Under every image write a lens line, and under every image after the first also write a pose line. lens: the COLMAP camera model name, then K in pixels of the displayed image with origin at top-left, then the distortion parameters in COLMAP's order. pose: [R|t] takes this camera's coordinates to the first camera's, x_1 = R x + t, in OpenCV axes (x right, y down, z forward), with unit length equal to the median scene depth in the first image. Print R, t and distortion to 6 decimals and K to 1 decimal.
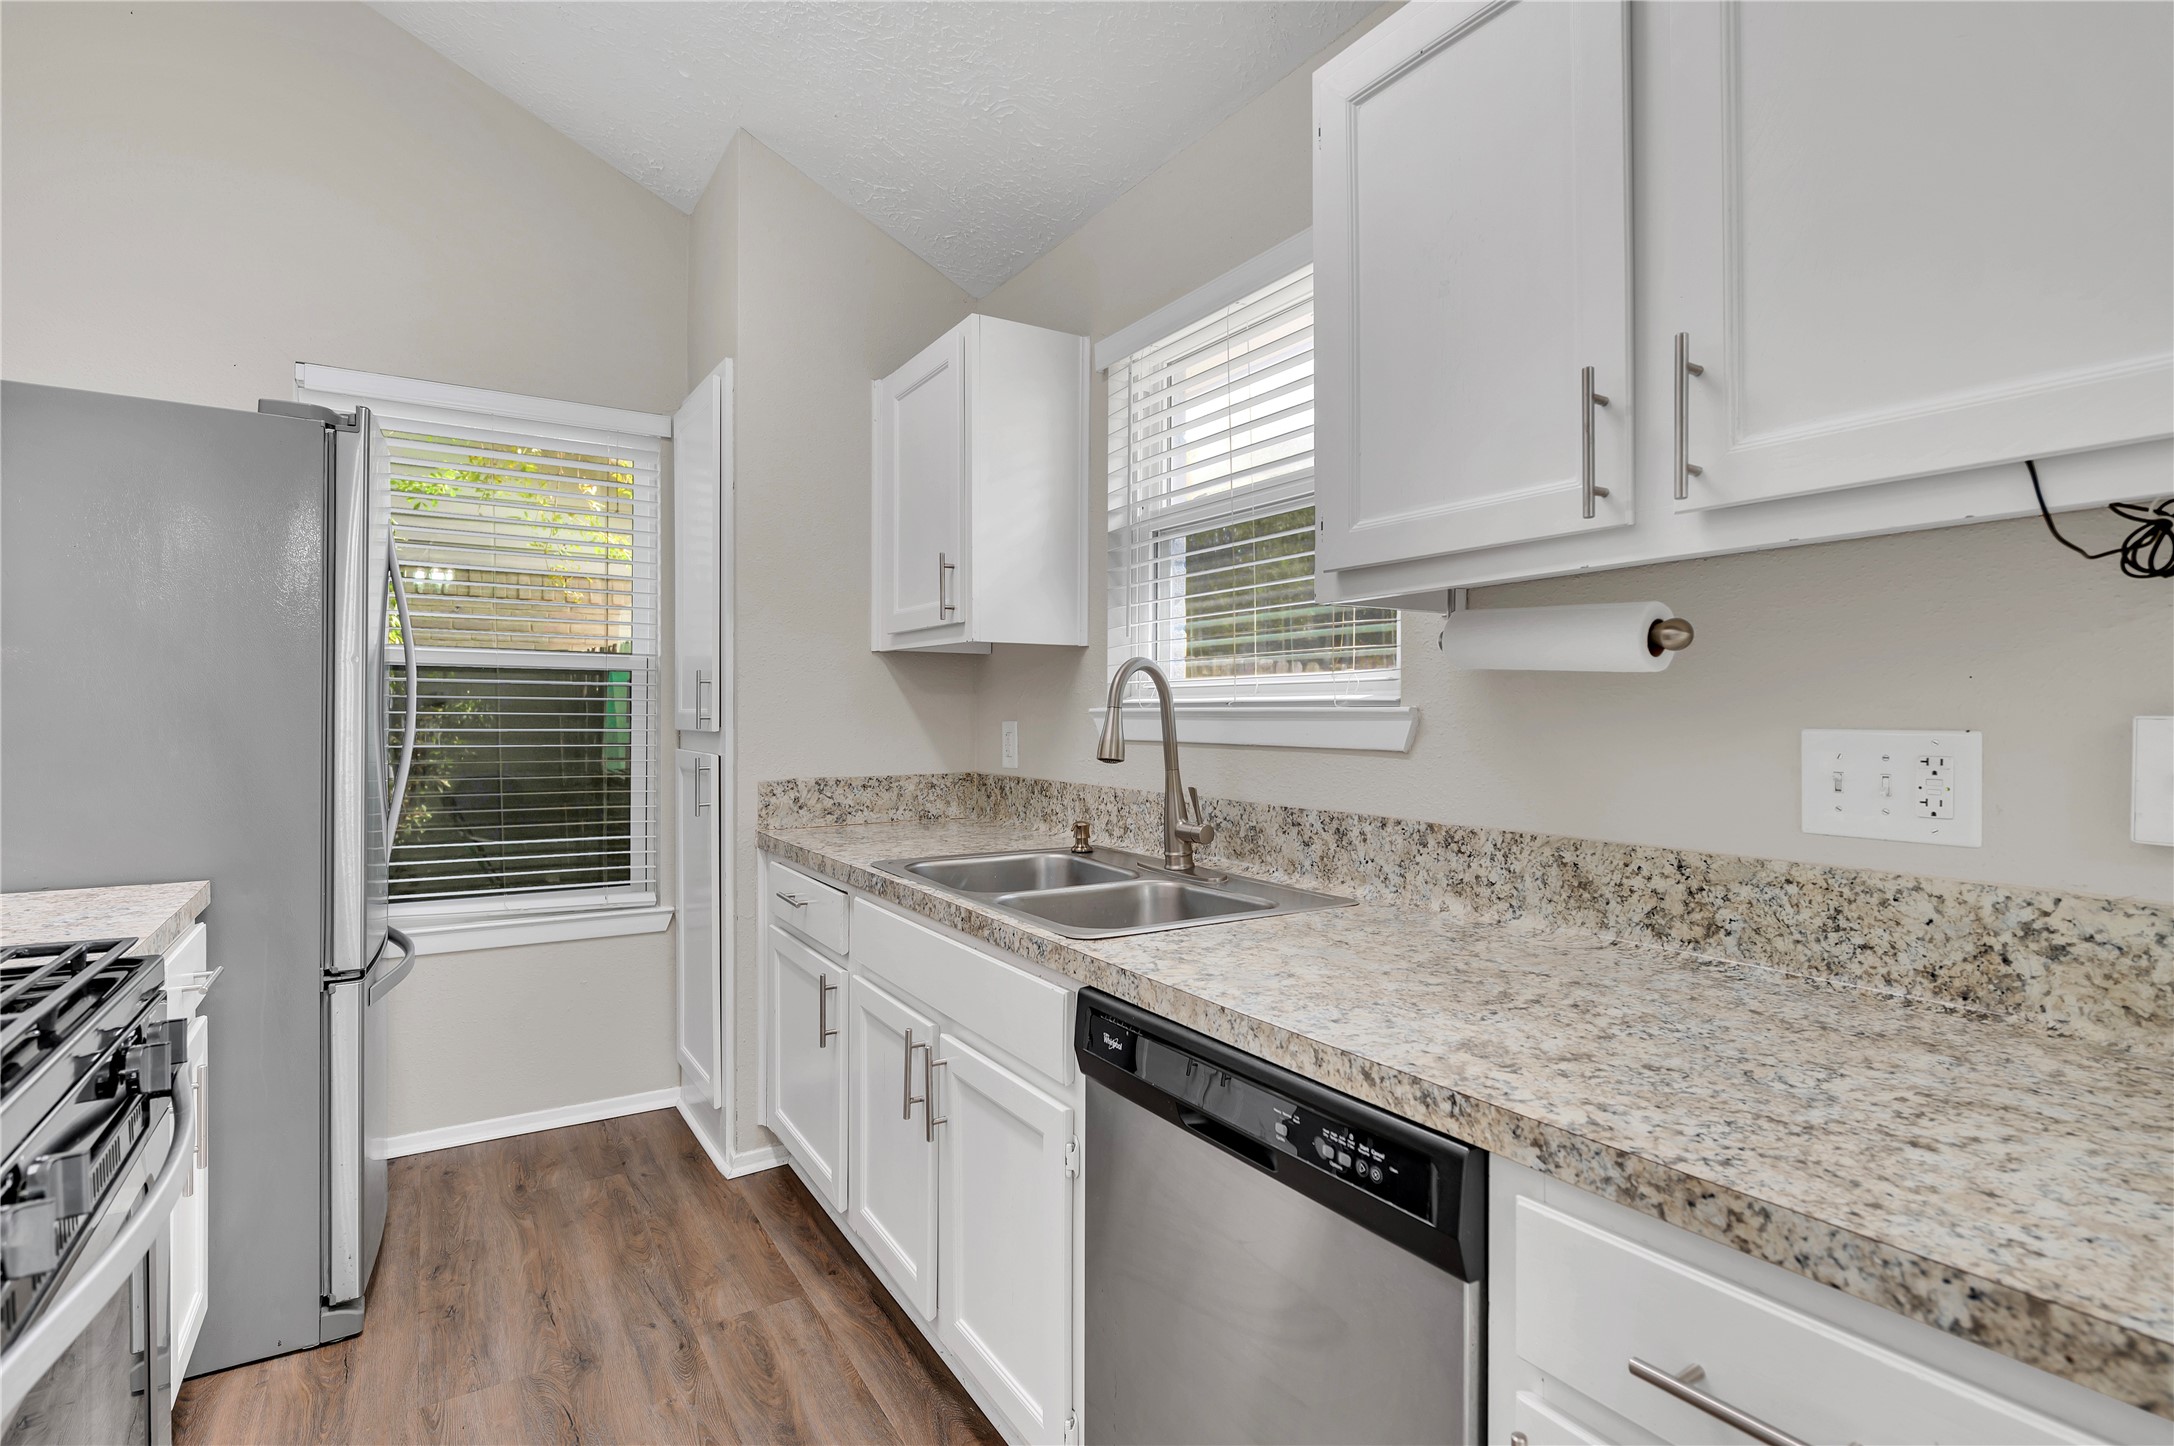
lens RADIAL K [[1042.6, 0, 1097.8], [0, 1042.6, 717.4], [0, 0, 1]] dist [-0.005904, -0.001324]
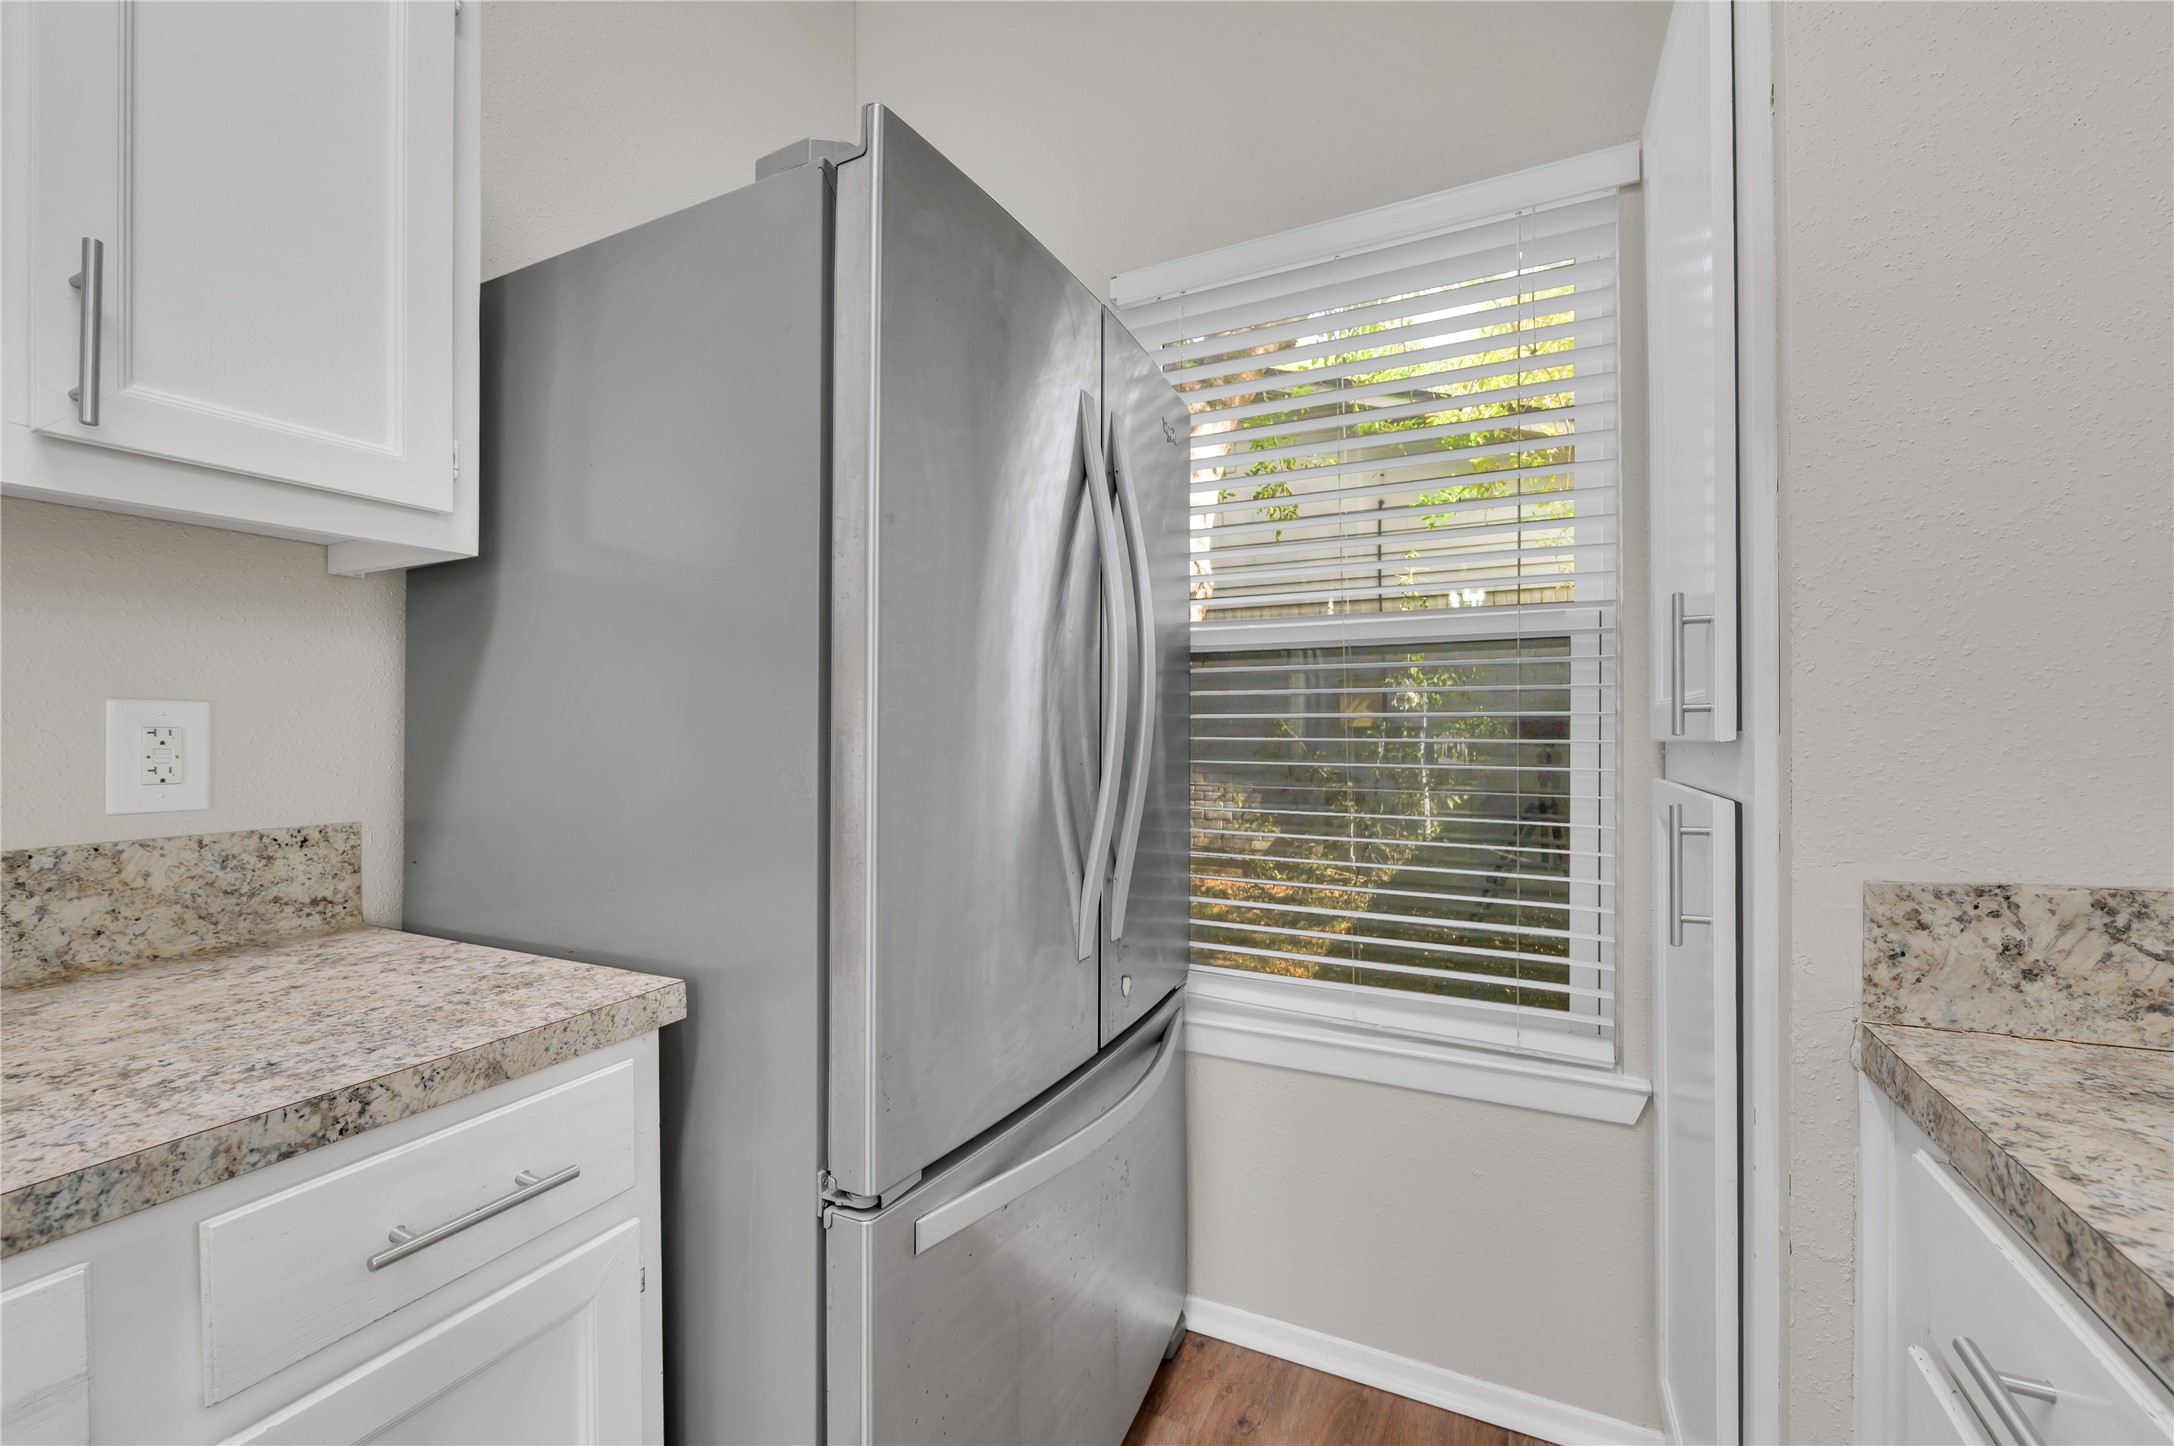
lens RADIAL K [[884.5, 0, 1053.9], [0, 884.5, 734.9], [0, 0, 1]] dist [-0.008239, 0.000318]
pose [[0.489429, -0.003879, -0.872035, -0.296989], [0.004313, 0.999989, -0.002027, 0.015845], [0.872033, -0.002769, 0.489440, 0.911795]]
